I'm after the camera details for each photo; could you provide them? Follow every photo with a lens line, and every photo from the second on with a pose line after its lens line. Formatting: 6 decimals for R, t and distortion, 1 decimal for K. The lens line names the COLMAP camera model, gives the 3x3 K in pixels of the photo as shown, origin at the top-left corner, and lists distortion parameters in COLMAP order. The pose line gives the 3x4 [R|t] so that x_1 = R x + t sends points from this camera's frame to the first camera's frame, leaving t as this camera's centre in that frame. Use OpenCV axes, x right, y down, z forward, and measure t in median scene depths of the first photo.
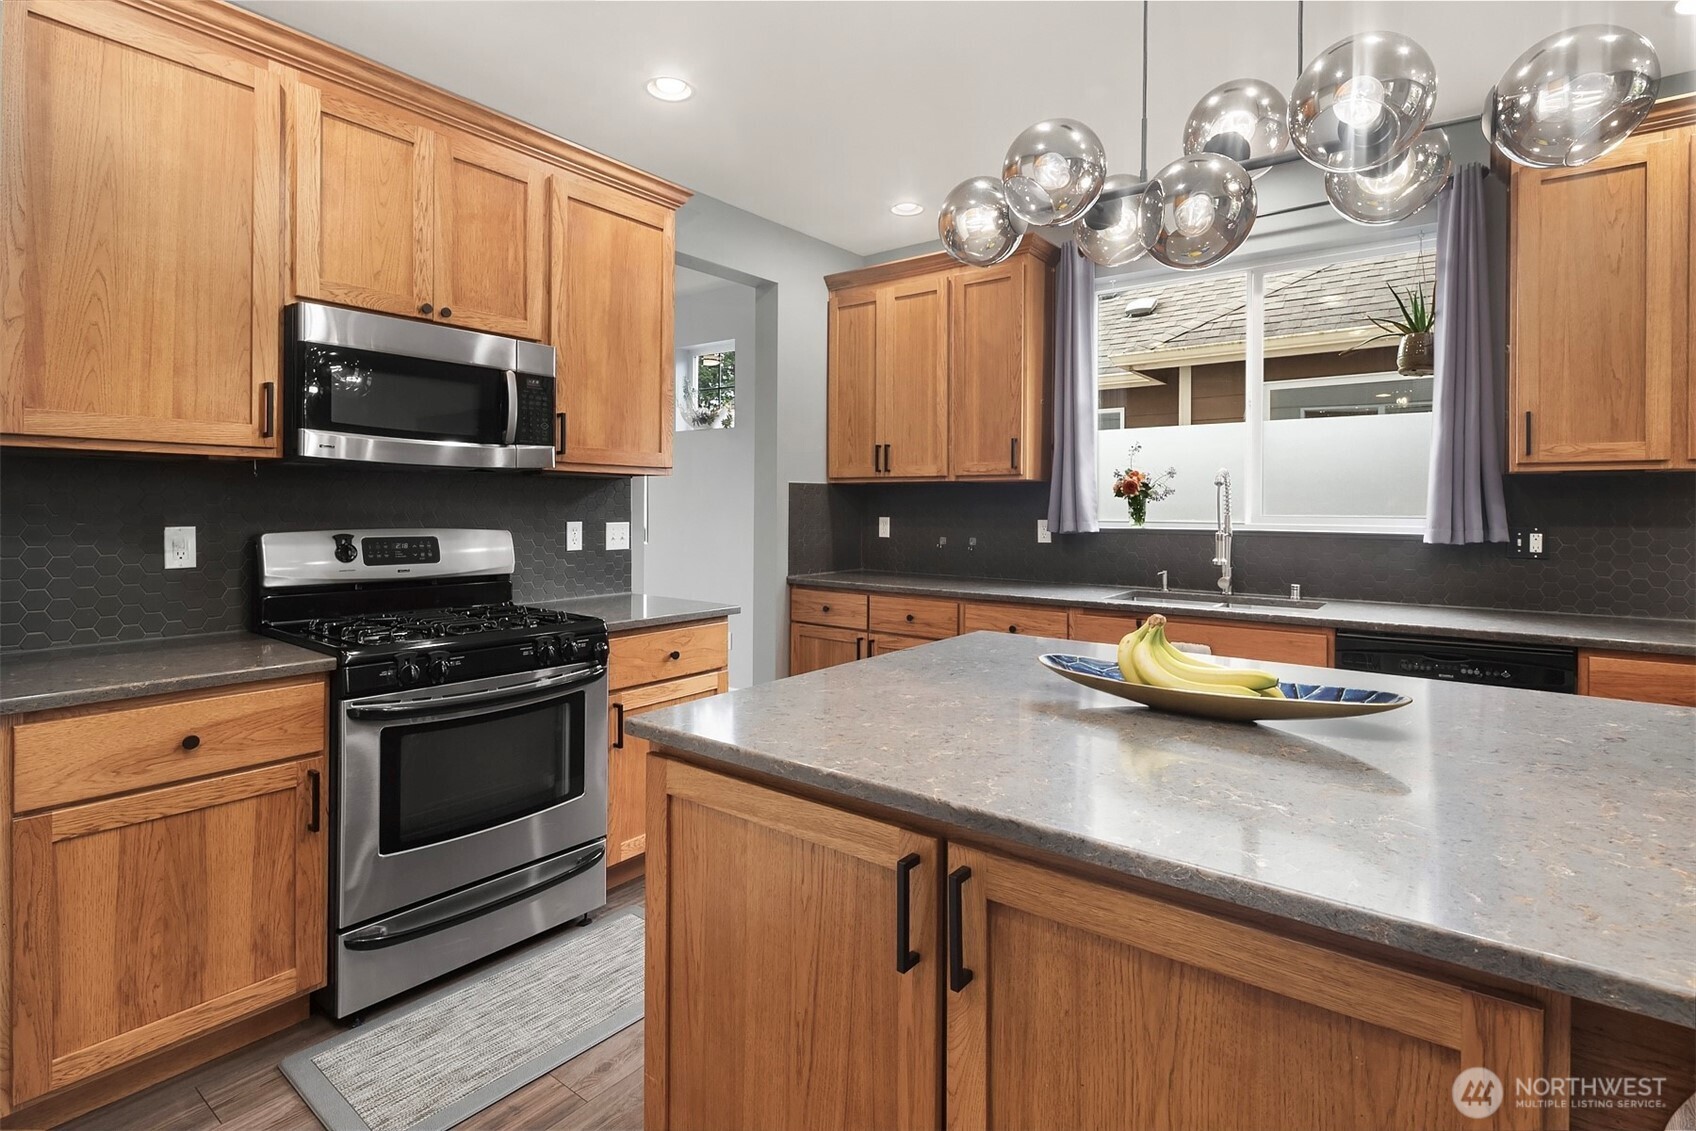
lens RADIAL K [[824.2, 0, 827.8], [0, 824.2, 503.5], [0, 0, 1]] dist [0.004735, -0.001955]
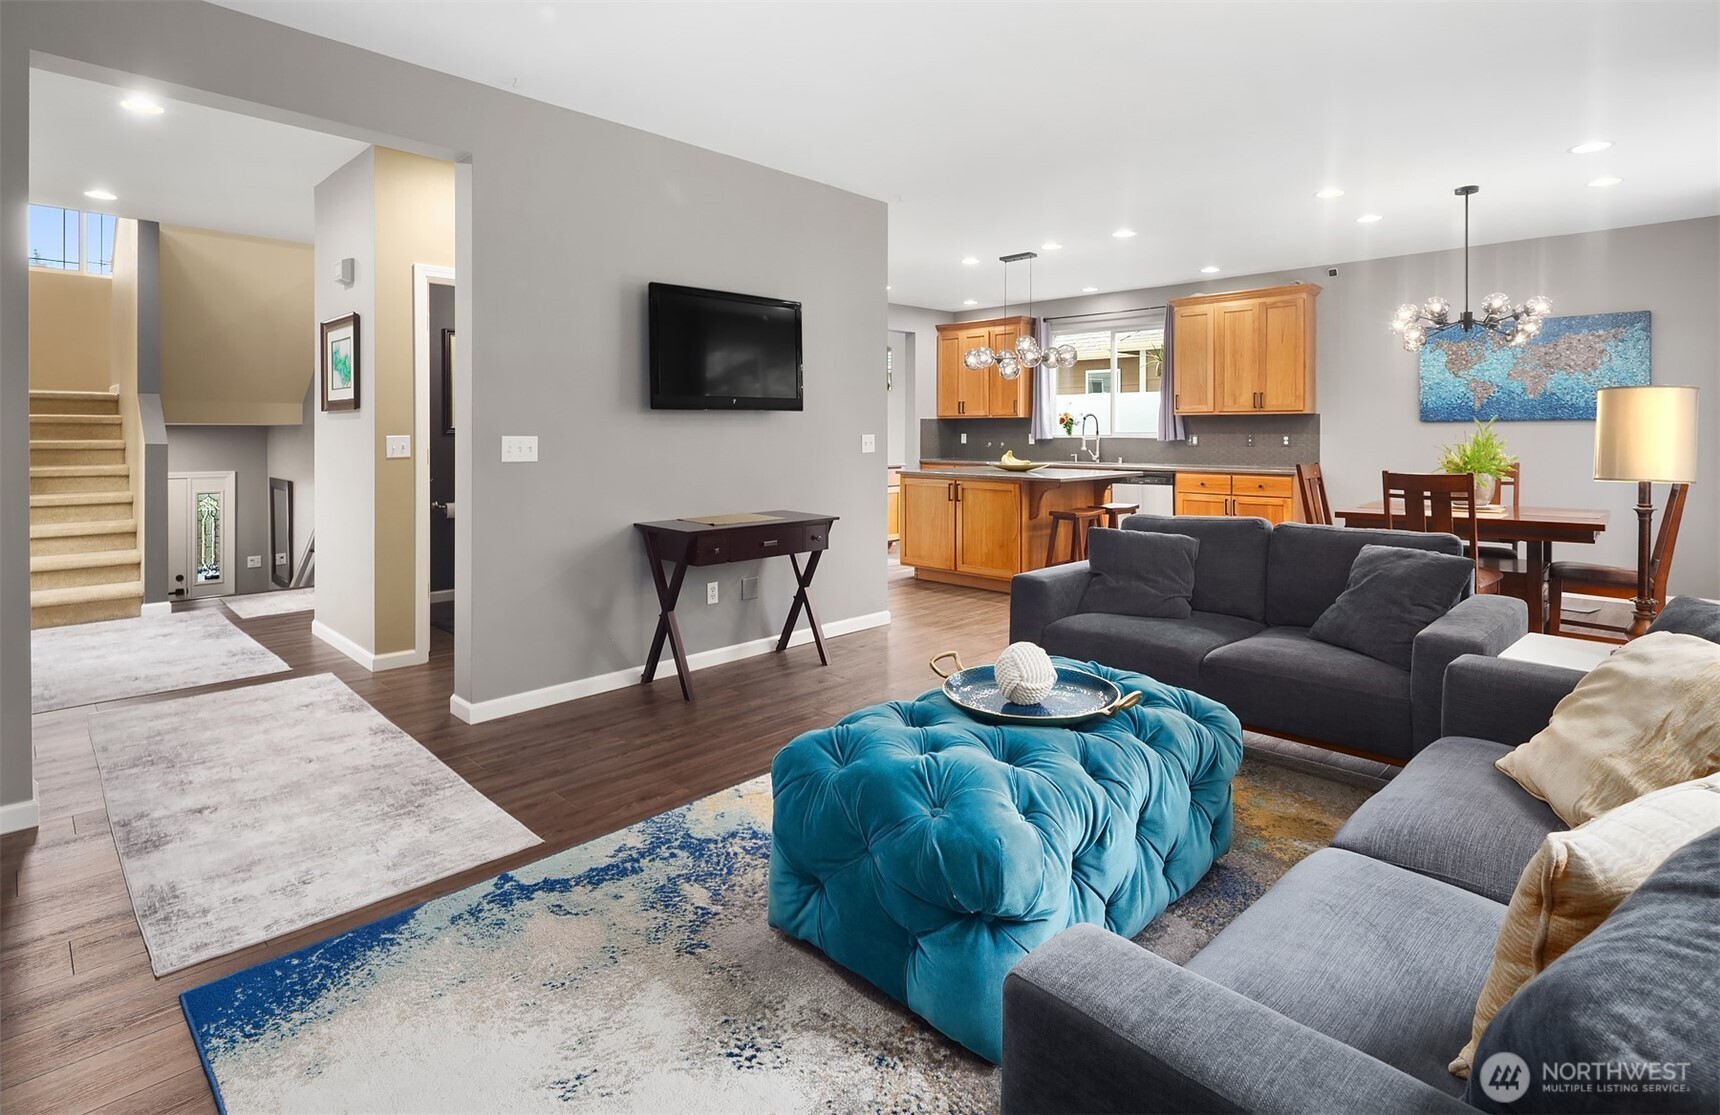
lens RADIAL K [[823.1, 0, 846.0], [0, 823.1, 465.5], [0, 0, 1]] dist [-0.002165, 0.000062]
pose [[0.993681, -0.001555, -0.112235, 0.004902], [0.006397, 0.999063, 0.042795, 0.007260], [0.112063, -0.043243, 0.992760, -1.826362]]
